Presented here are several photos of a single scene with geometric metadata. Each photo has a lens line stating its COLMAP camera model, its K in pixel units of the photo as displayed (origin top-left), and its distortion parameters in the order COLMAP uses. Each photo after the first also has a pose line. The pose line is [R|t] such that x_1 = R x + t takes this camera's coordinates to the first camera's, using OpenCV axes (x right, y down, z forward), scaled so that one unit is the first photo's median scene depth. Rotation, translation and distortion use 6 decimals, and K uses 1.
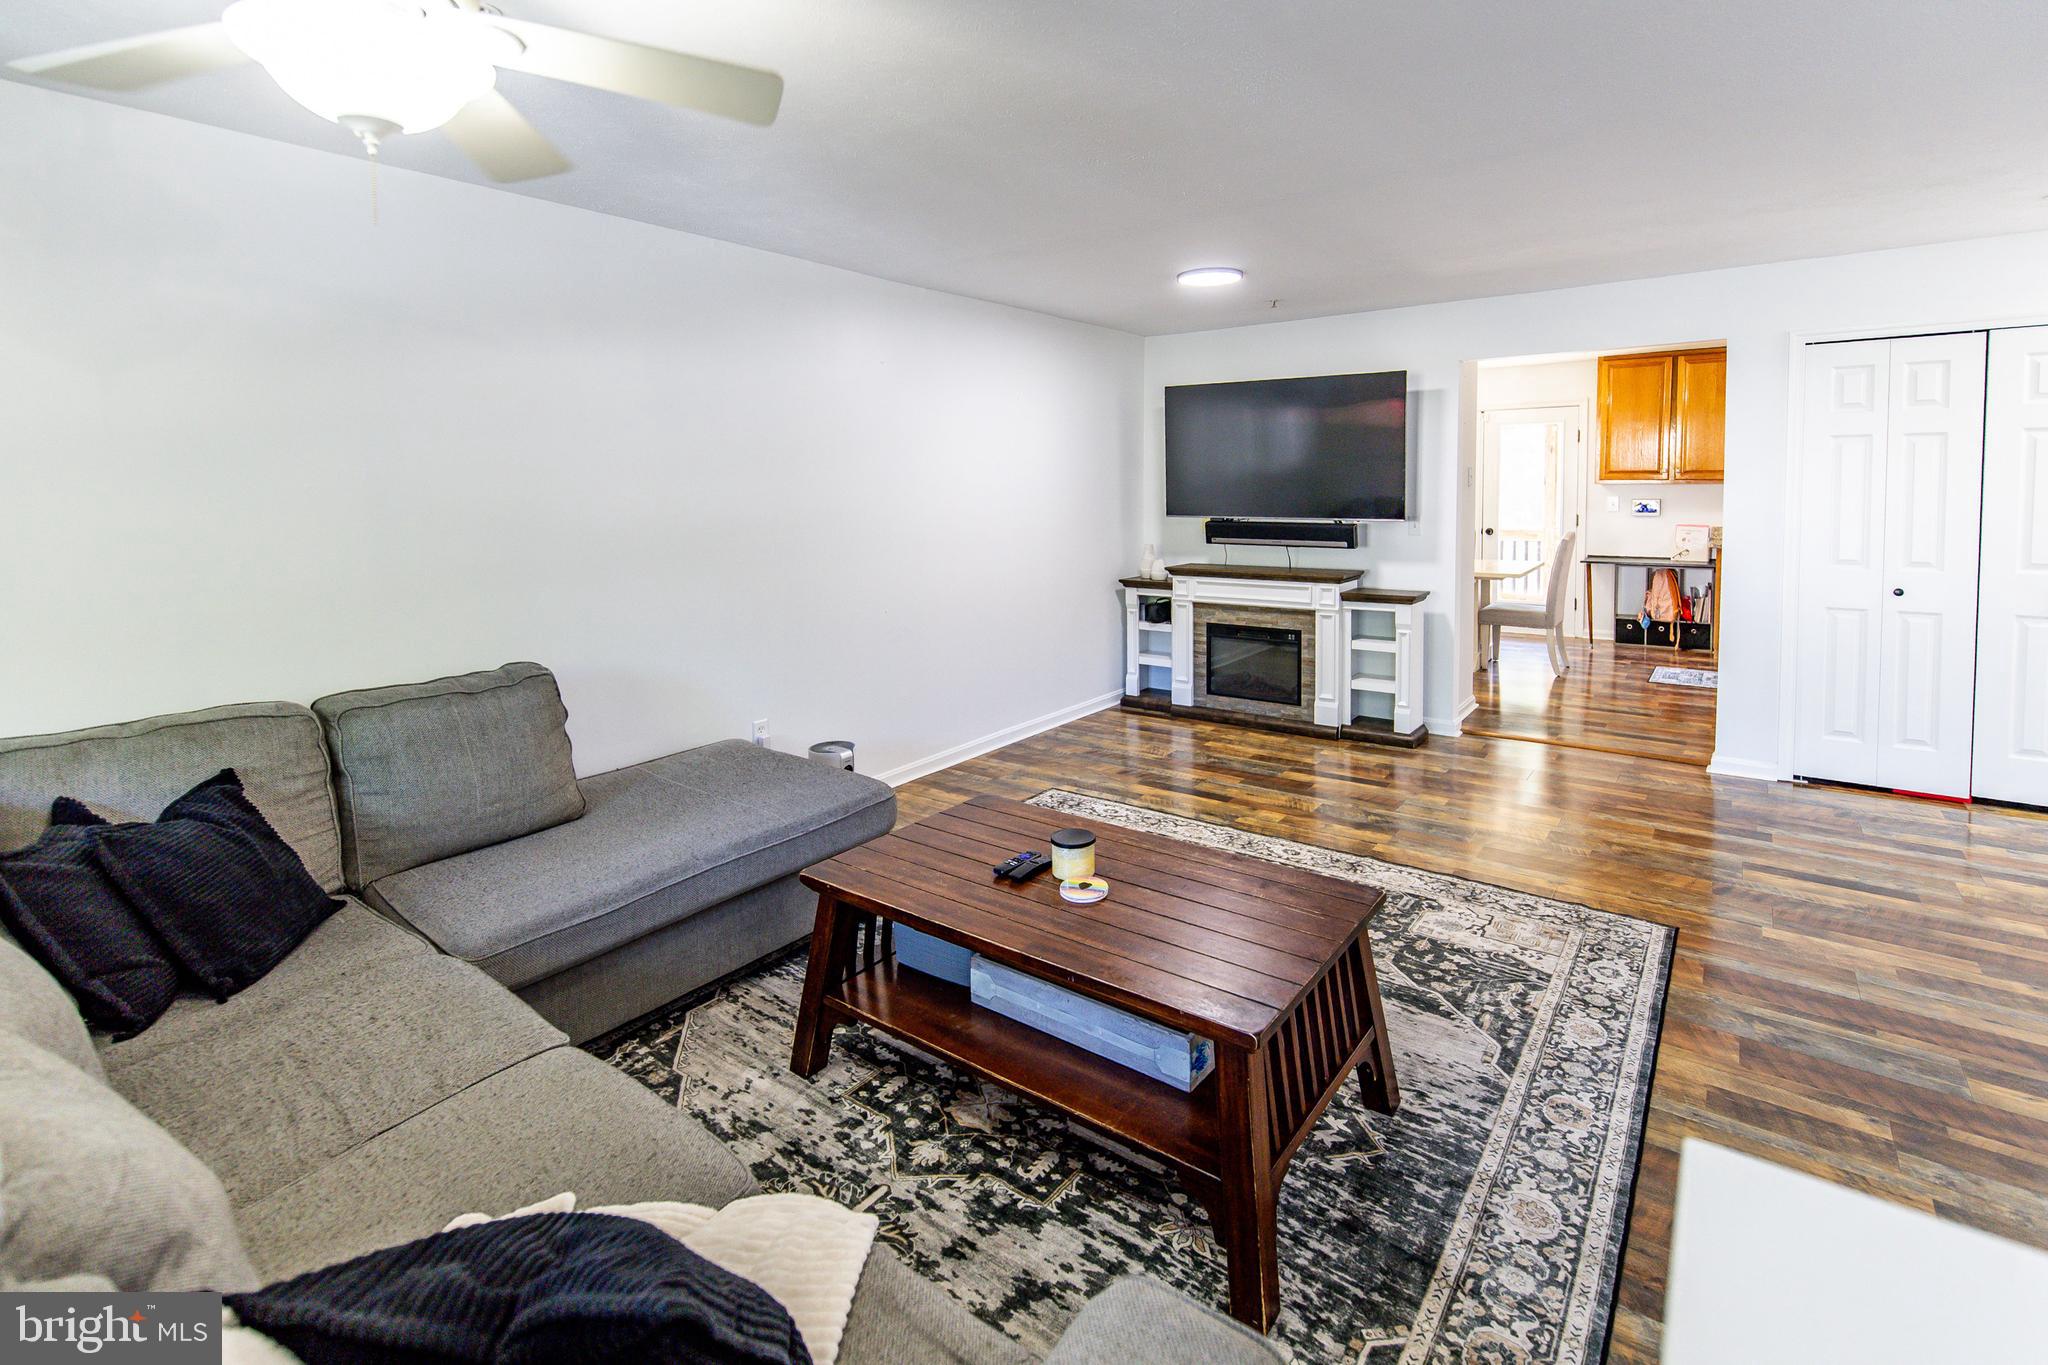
lens RADIAL K [[925.8, 0, 1074.5], [0, 925.8, 529.7], [0, 0, 1]] dist [0.001620, -0.000135]
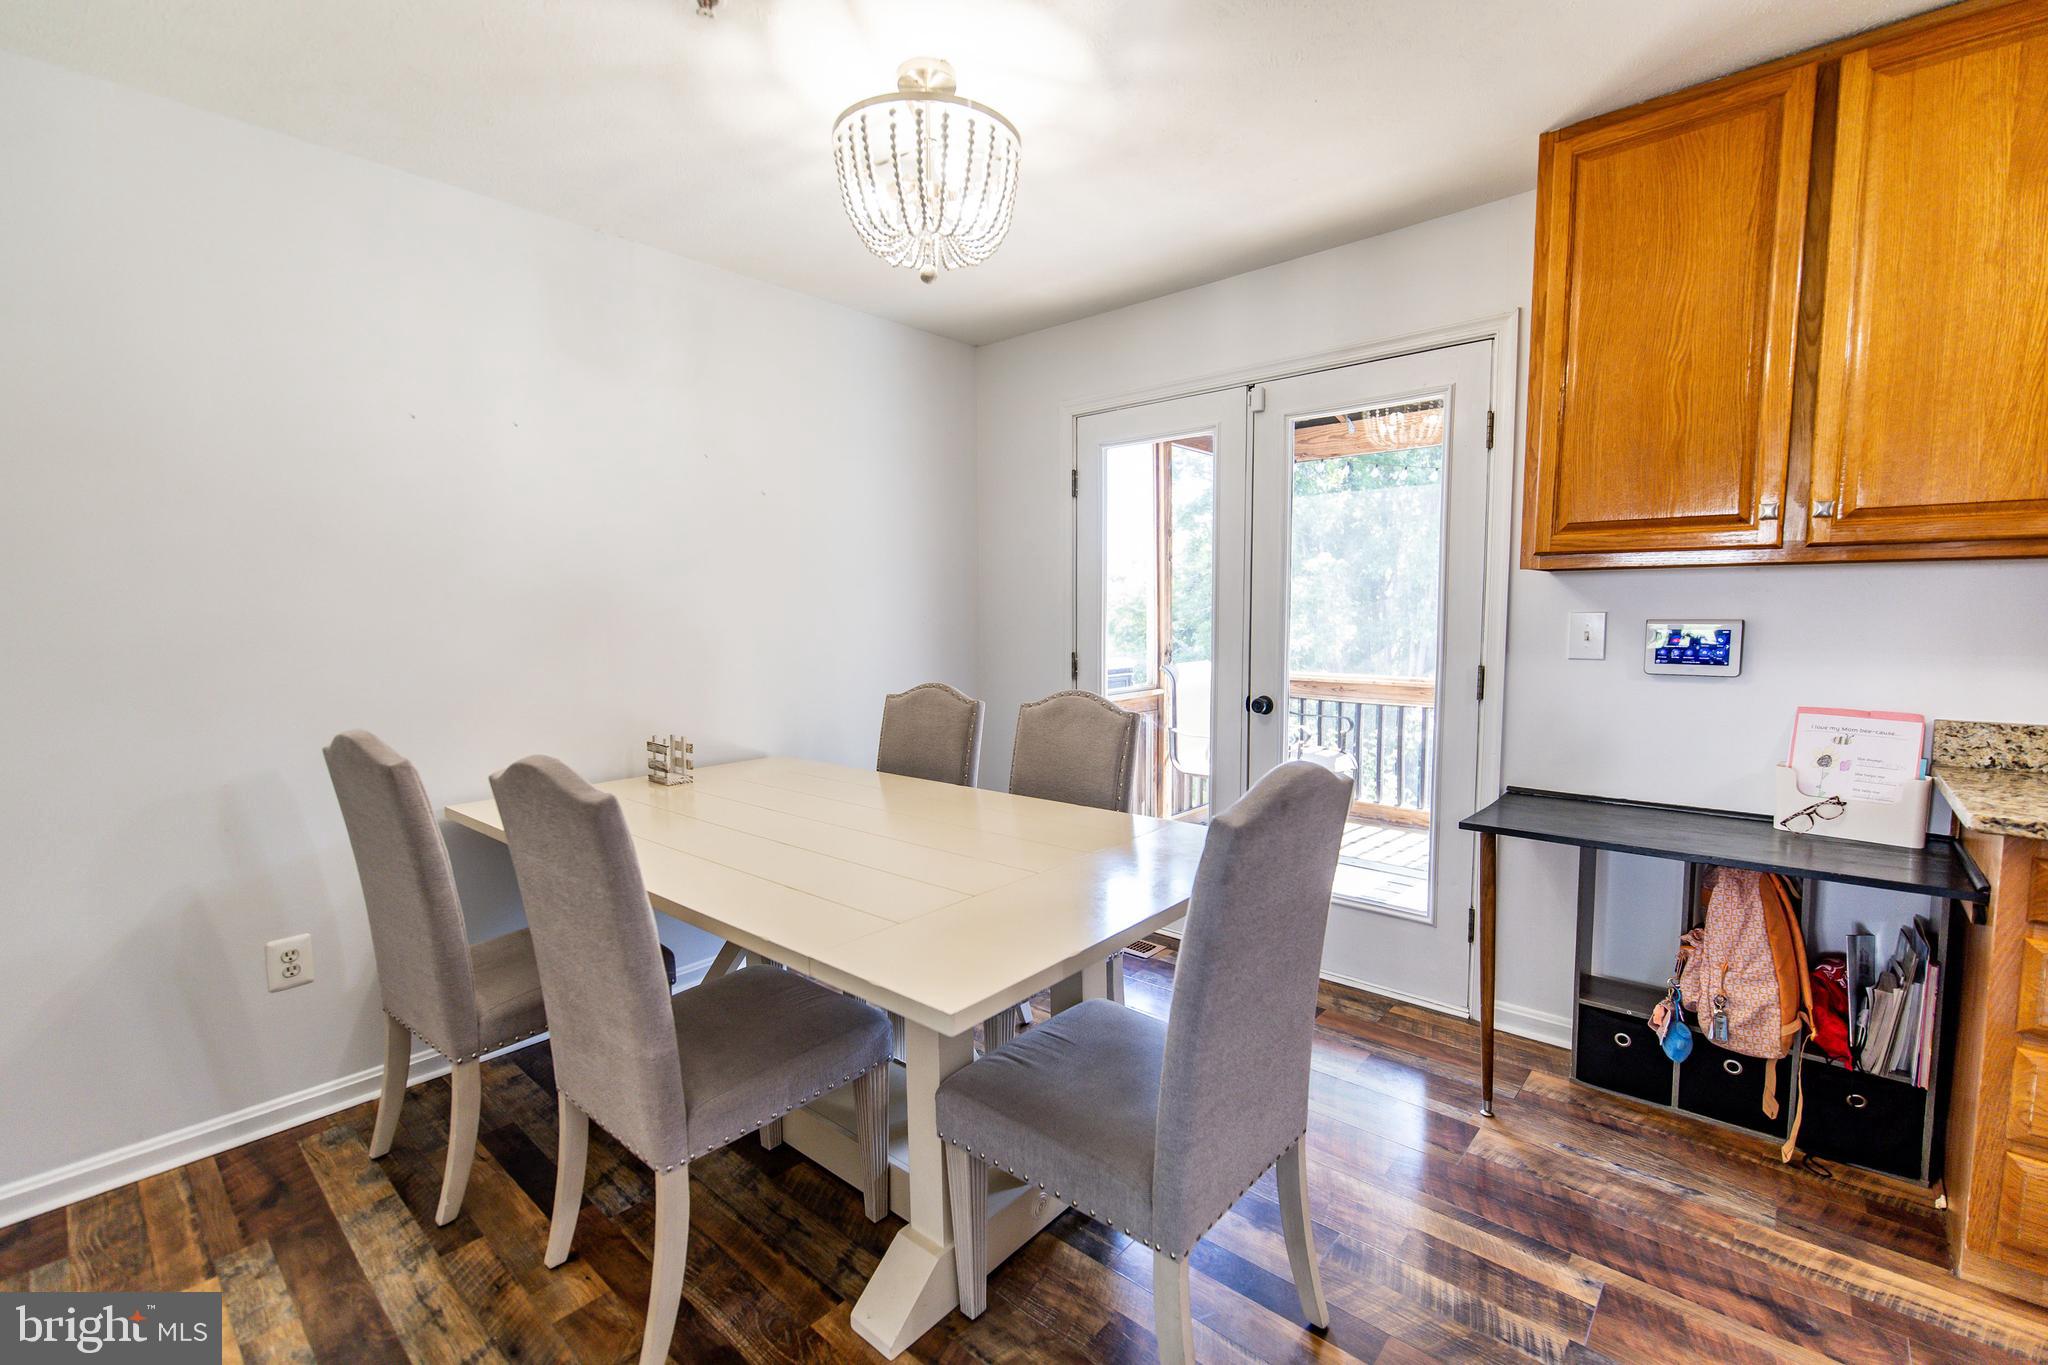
lens RADIAL K [[884.1, 0, 1035.6], [0, 884.1, 689.3], [0, 0, 1]] dist [-0.003193, -0.000610]
pose [[0.996018, 0.008540, -0.088743, 1.224592], [-0.005223, 0.999282, 0.037538, -0.059975], [0.088999, -0.036925, 0.995347, 1.979571]]
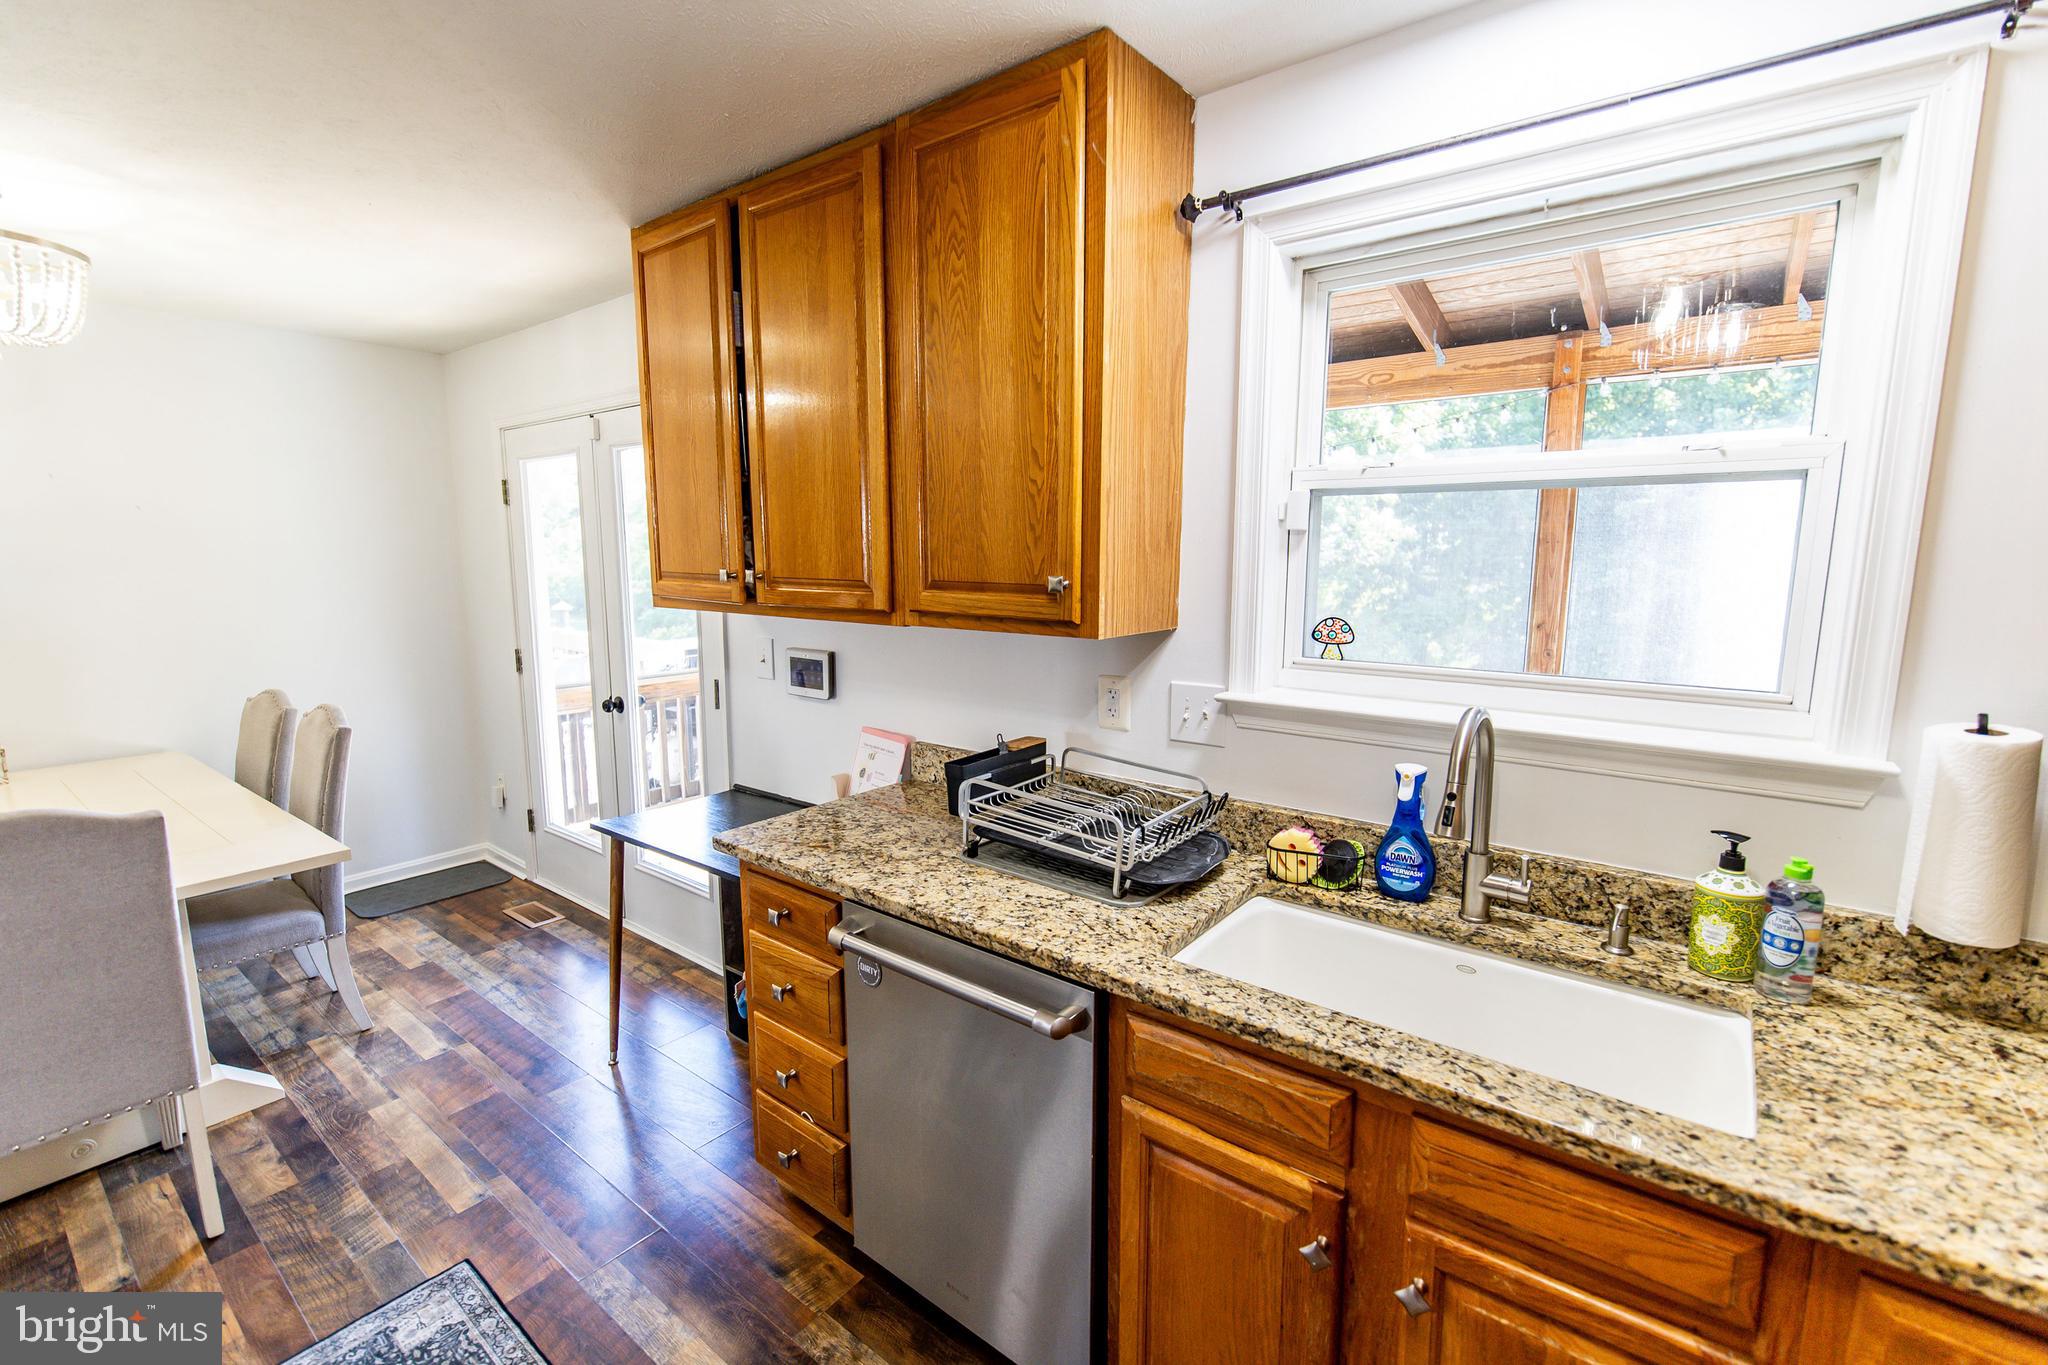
lens RADIAL K [[896.6, 0, 1036.2], [0, 896.6, 682.9], [0, 0, 1]] dist [0.001845, -0.000109]
pose [[0.999368, 0.013752, -0.032780, 2.069464], [-0.010550, 0.995333, 0.095927, -0.160997], [0.033947, -0.095520, 0.994849, 1.875739]]
